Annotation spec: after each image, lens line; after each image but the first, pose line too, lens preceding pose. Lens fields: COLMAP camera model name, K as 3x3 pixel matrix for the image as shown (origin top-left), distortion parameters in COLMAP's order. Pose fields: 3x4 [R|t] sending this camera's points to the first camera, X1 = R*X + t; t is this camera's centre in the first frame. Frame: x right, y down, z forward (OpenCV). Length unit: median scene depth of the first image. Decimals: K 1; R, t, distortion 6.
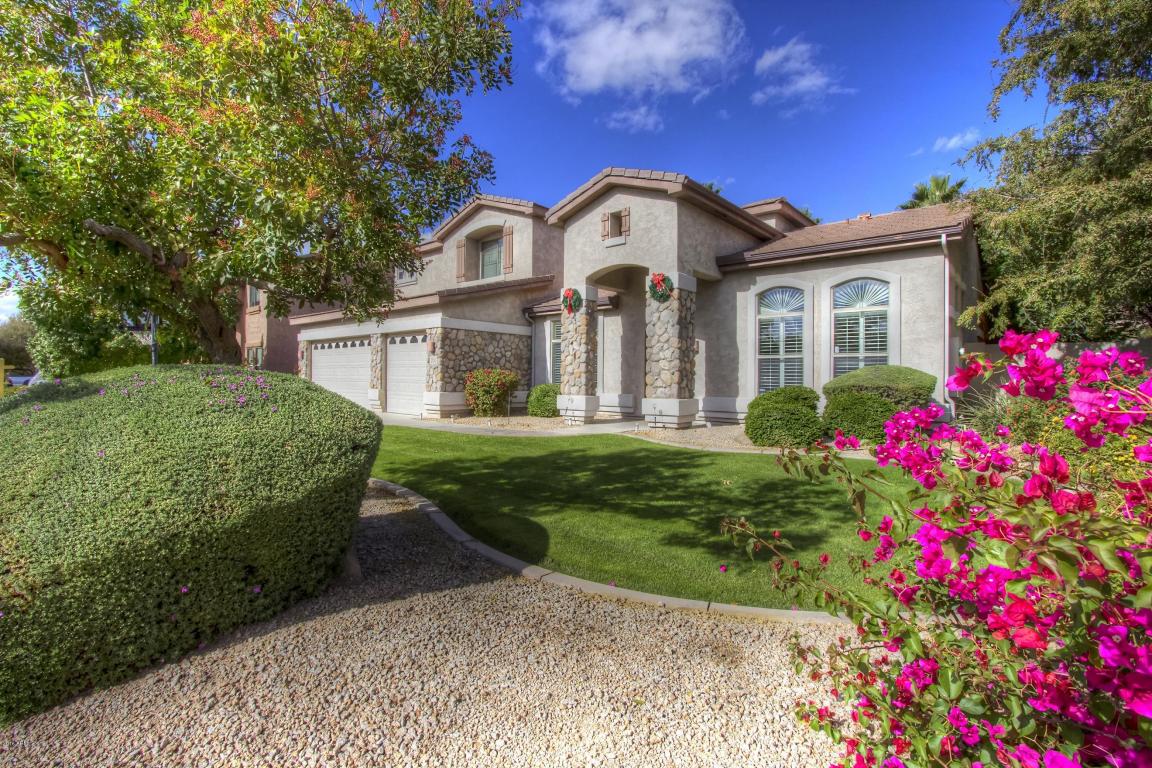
lens RADIAL K [[549.6, 0, 577.2], [0, 549.6, 379.7], [0, 0, 1]] dist [-0.004889, -0.000096]
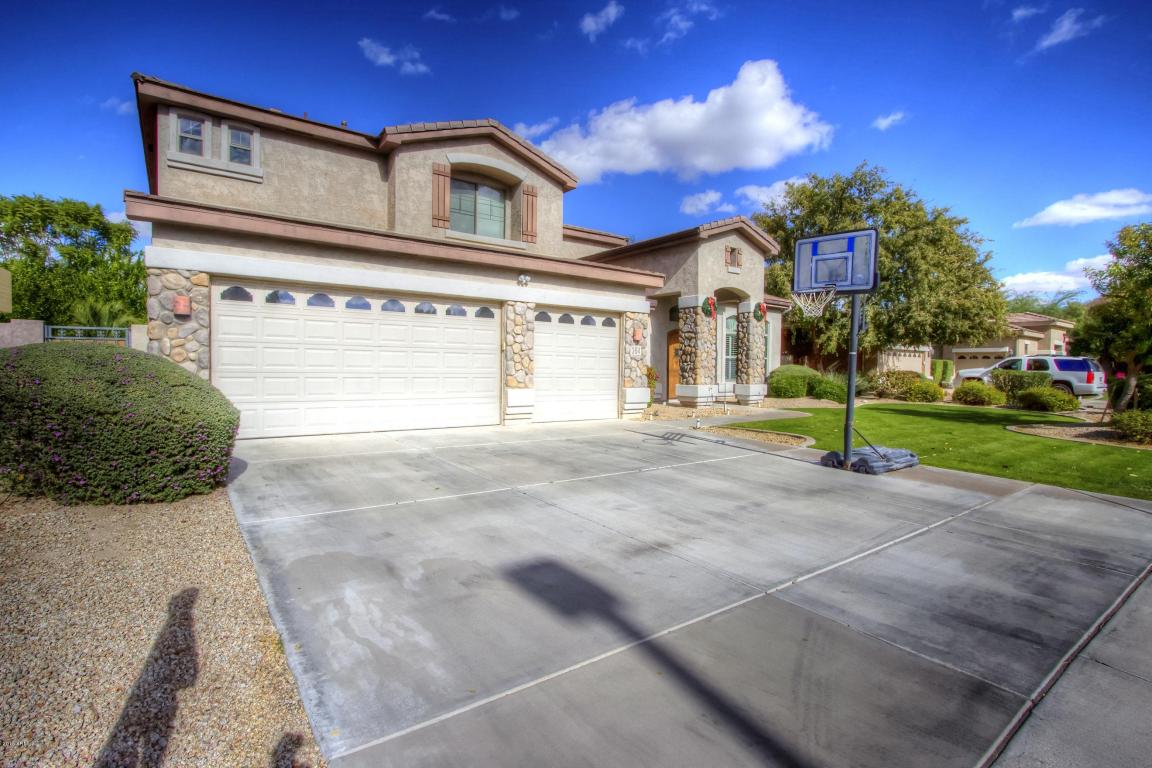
lens RADIAL K [[549.6, 0, 578.7], [0, 549.6, 384.1], [0, 0, 1]] dist [-0.004889, -0.000096]
pose [[0.188019, -0.031876, 0.981648, -1.270996], [-0.004043, 0.999440, 0.033228, -0.013328], [-0.982157, -0.010216, 0.187785, 1.060173]]
